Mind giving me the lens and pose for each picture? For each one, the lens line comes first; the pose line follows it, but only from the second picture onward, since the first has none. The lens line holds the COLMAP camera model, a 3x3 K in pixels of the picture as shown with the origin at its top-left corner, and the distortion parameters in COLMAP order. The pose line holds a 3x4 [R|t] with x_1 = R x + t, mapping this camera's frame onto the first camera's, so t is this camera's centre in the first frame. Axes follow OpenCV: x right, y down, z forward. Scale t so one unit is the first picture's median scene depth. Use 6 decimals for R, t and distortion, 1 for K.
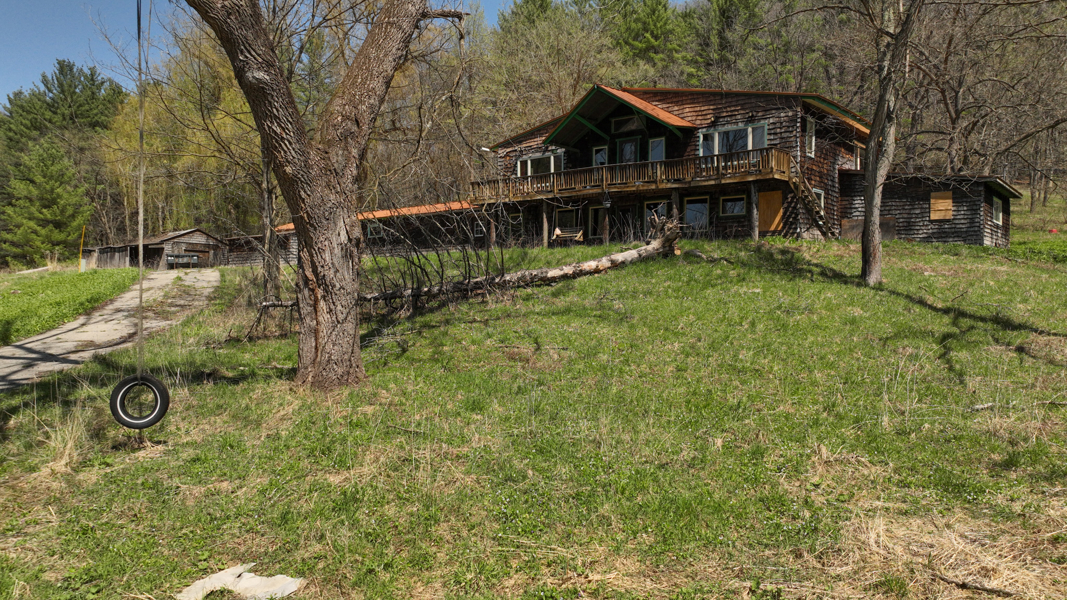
lens RADIAL K [[749.1, 0, 533.6], [0, 749.1, 298.1], [0, 0, 1]] dist [-0.011701, 0.033226]
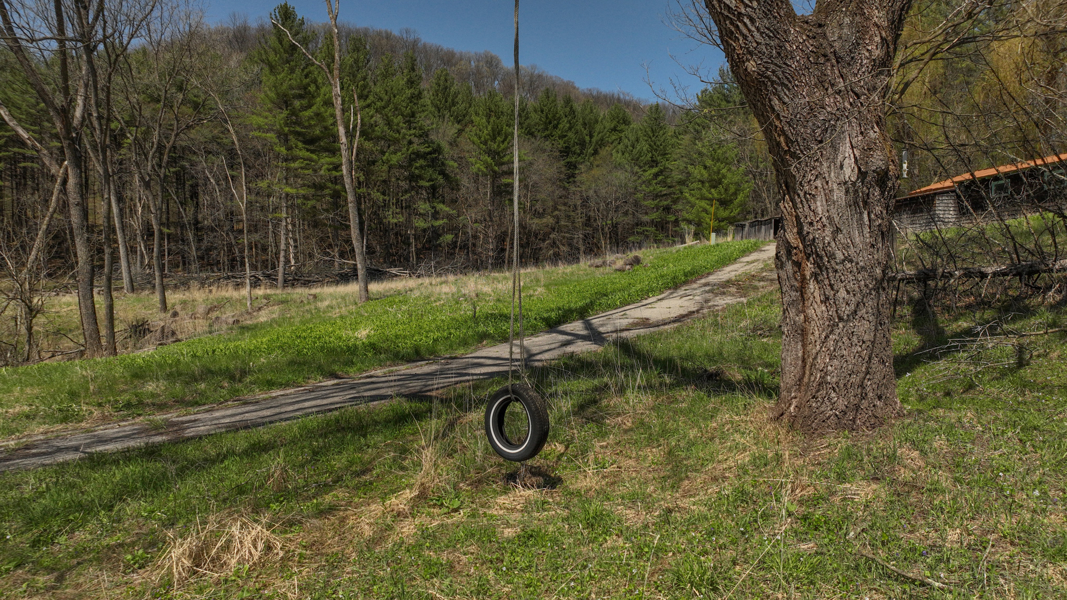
lens RADIAL K [[749.1, 0, 535.6], [0, 749.1, 299.8], [0, 0, 1]] dist [-0.011701, 0.033226]
pose [[0.667134, 0.028498, -0.744392, 0.012837], [0.002418, 0.999180, 0.040420, -0.006729], [0.744934, -0.028766, 0.666518, 0.439659]]
